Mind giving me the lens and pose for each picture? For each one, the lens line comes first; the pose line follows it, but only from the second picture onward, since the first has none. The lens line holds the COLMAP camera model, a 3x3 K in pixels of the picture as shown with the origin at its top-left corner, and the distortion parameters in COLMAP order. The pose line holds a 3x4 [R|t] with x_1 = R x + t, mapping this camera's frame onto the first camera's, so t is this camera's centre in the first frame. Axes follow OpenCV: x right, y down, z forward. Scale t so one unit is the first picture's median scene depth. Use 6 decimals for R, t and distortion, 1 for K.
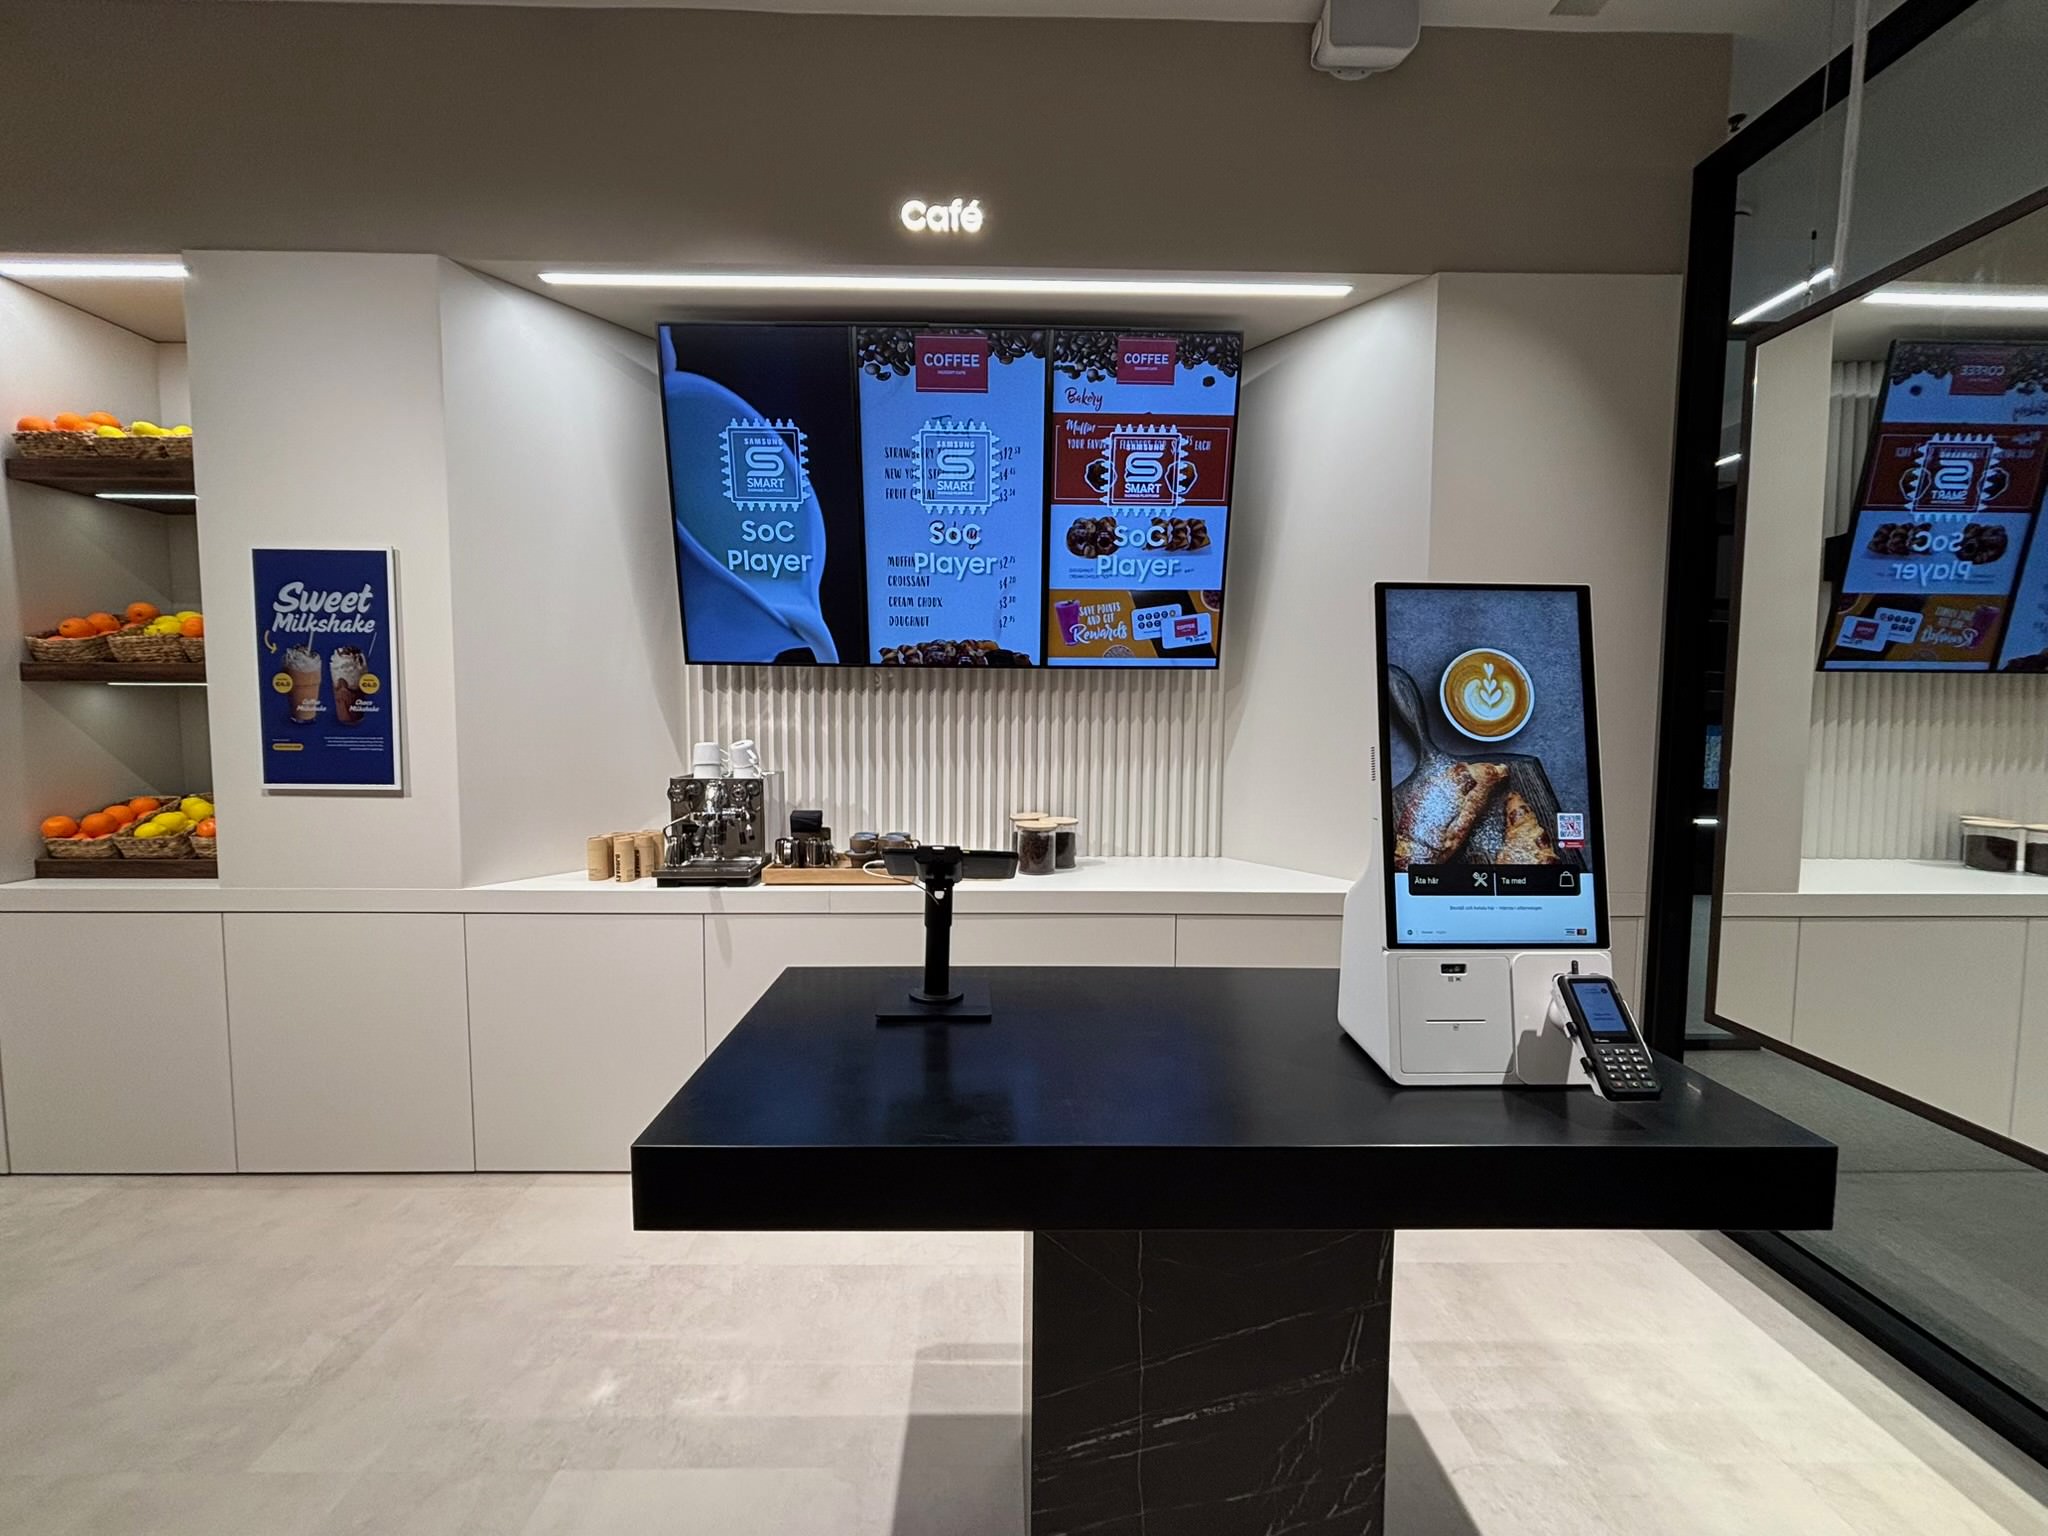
lens RADIAL K [[835.3, 0, 1020.9], [0, 835.3, 769.7], [0, 0, 1]] dist [-0.001227, -0.000085]
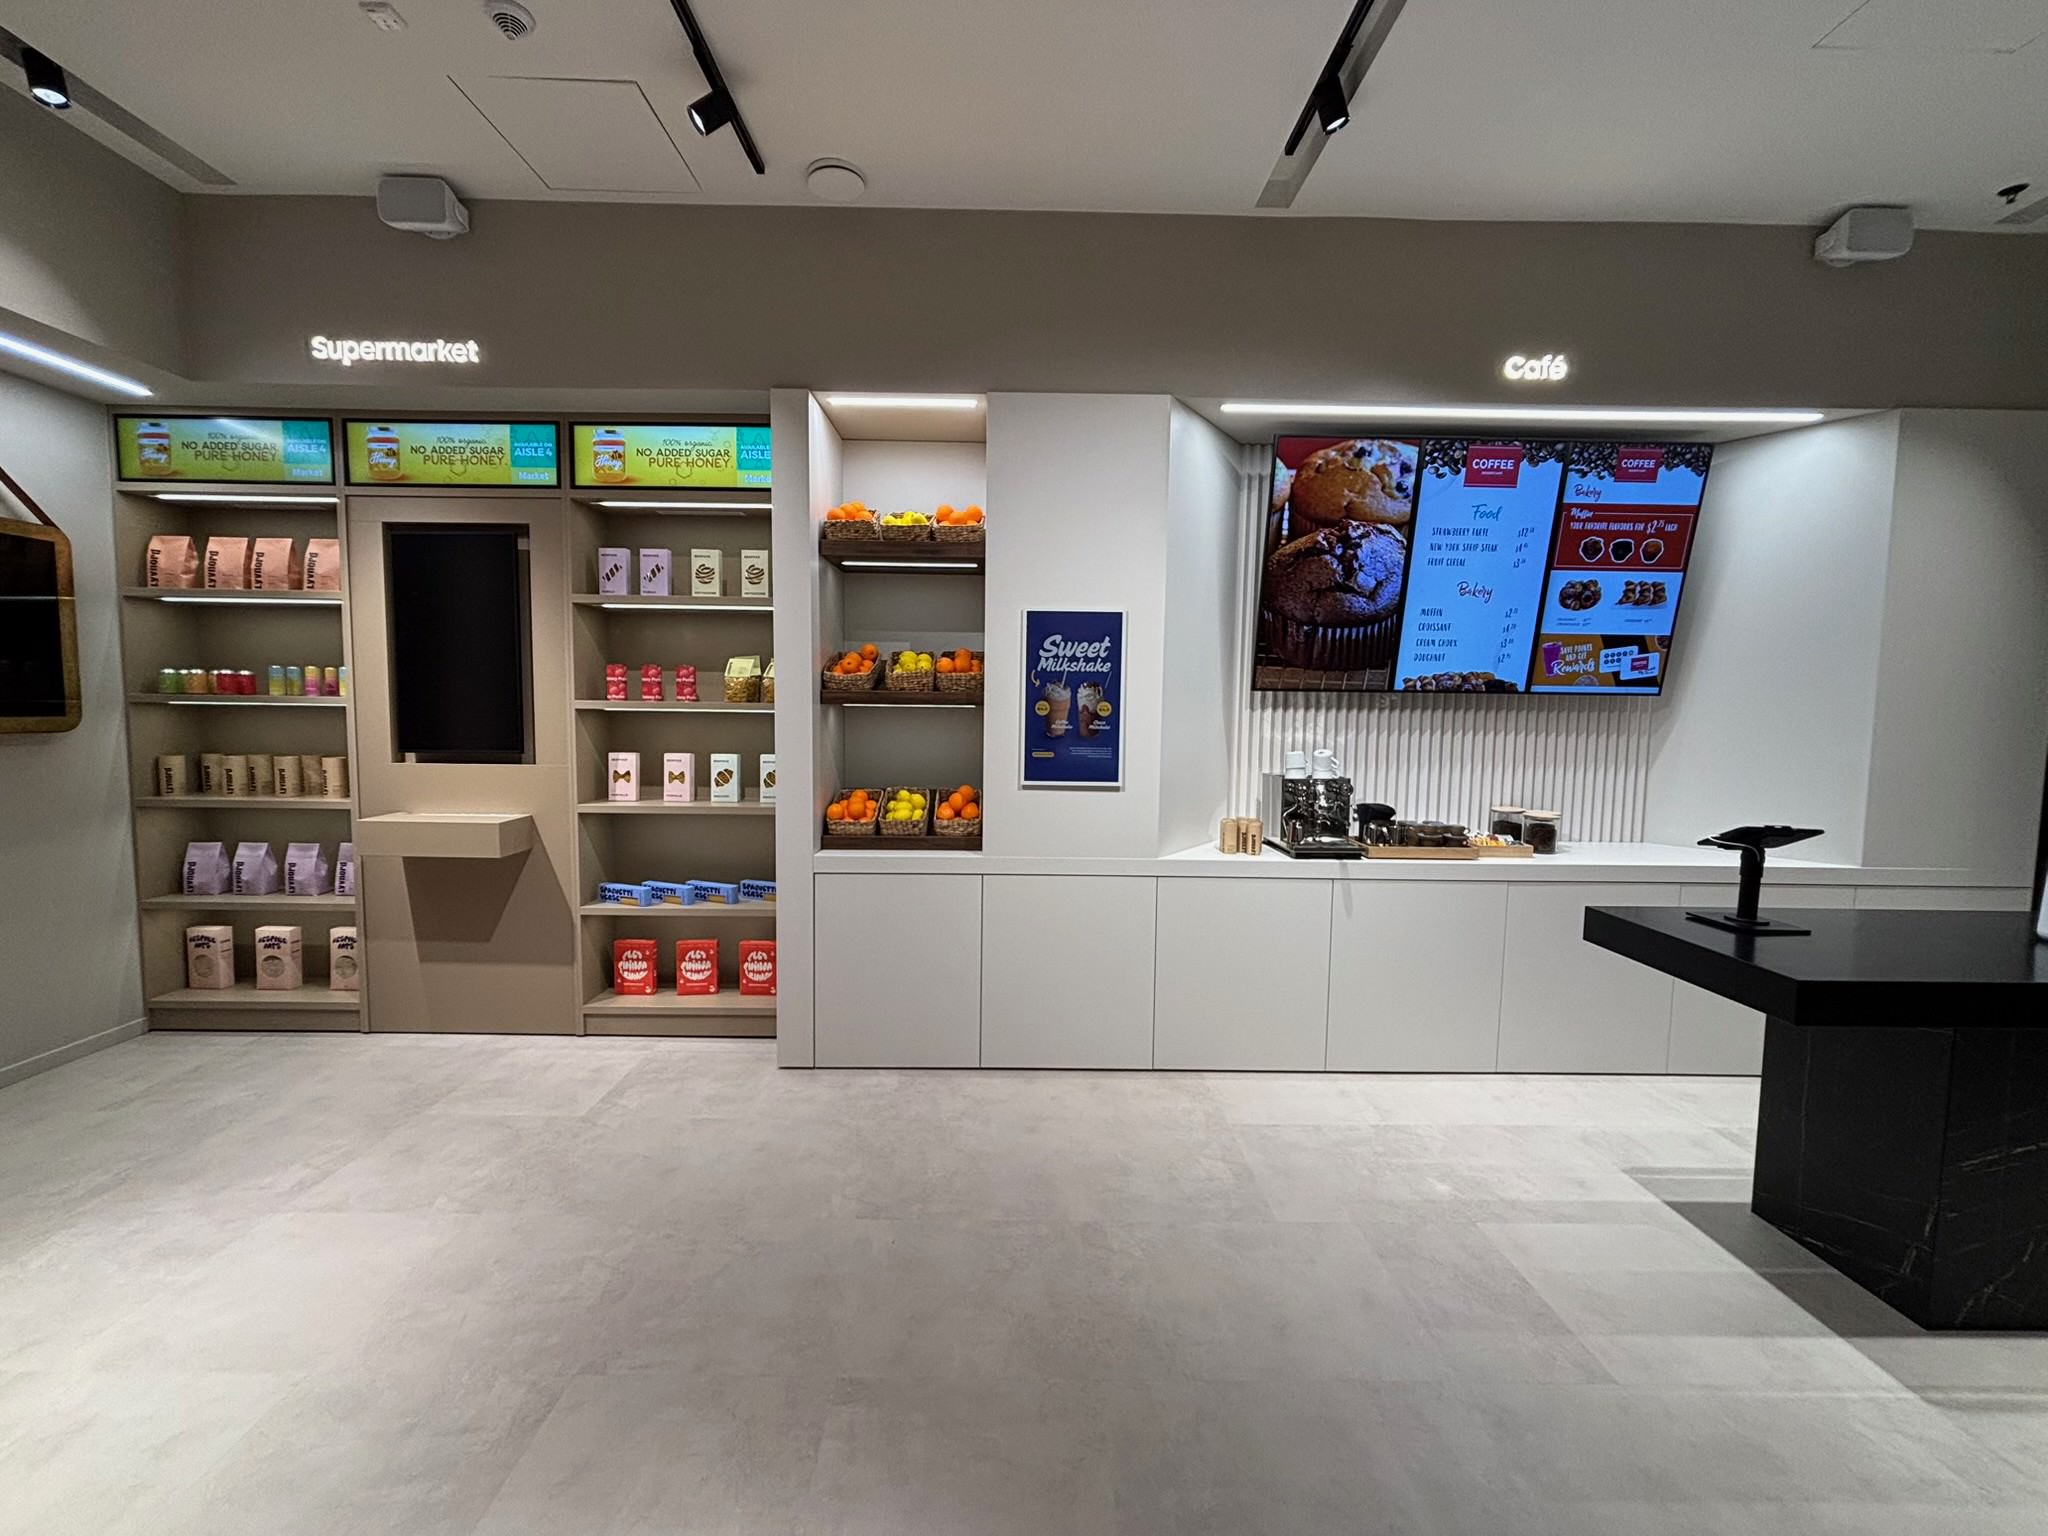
lens RADIAL K [[835.3, 0, 1020.9], [0, 835.3, 769.7], [0, 0, 1]] dist [-0.001227, -0.000085]
pose [[0.999949, 0.004822, -0.008847, -0.900447], [-0.004733, 0.999938, 0.010107, -0.016583], [0.008895, -0.010065, 0.999910, -0.368484]]
